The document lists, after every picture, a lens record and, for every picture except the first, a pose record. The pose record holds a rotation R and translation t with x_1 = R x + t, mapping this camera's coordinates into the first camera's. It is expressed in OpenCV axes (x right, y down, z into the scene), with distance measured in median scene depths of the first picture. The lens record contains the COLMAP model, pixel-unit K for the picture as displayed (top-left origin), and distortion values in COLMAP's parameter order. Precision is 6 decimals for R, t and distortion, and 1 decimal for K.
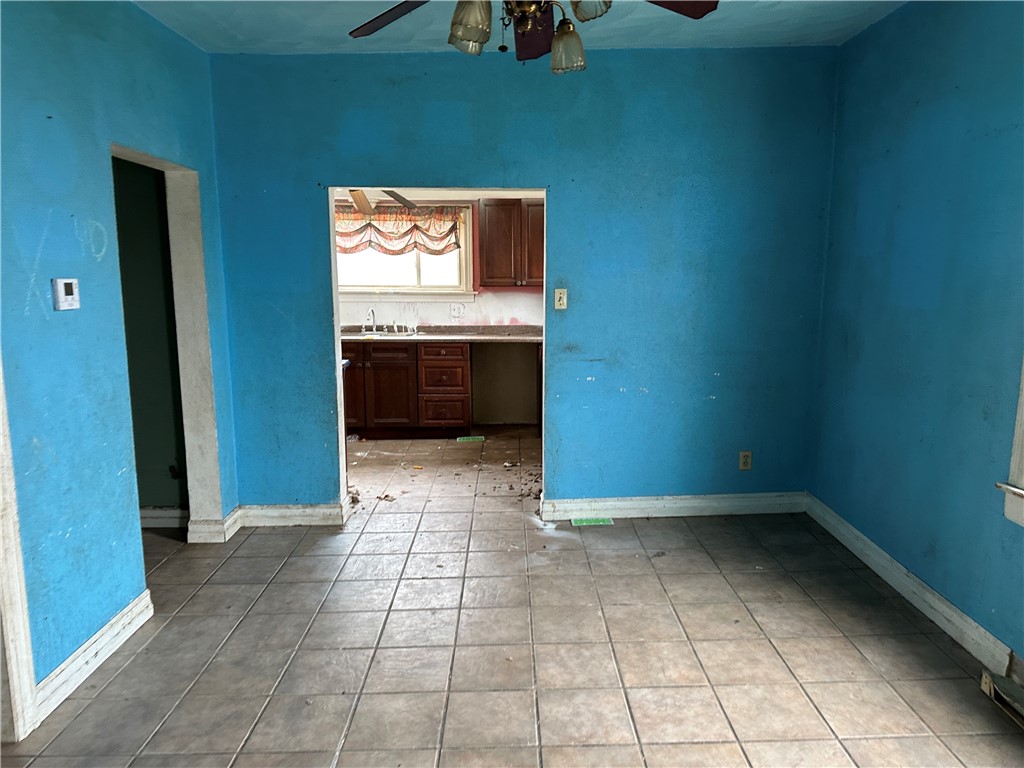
lens RADIAL K [[714.4, 0, 512.0], [0, 714.4, 384.0], [0, 0, 1]] dist [-0.000439, 0.000130]
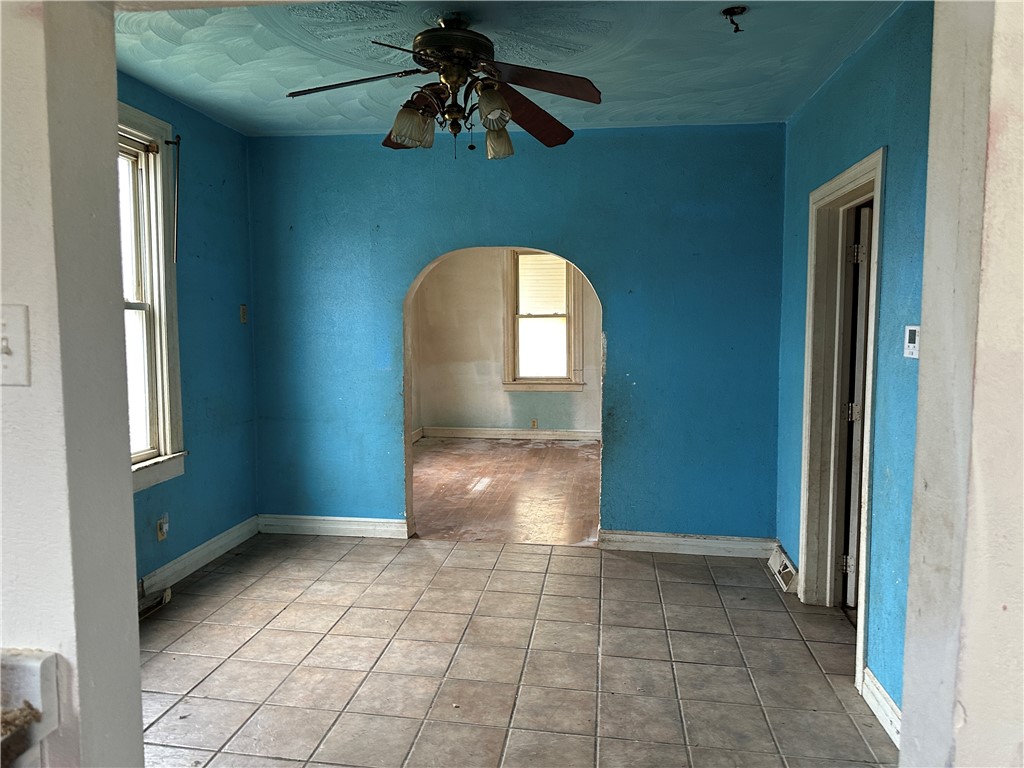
lens RADIAL K [[714.4, 0, 512.0], [0, 714.4, 384.0], [0, 0, 1]] dist [-0.000439, 0.000130]
pose [[-0.990162, -0.014526, 0.139172, -0.230372], [0.019702, 0.970216, 0.241439, -0.309539], [-0.138534, 0.241806, -0.960385, 1.991472]]
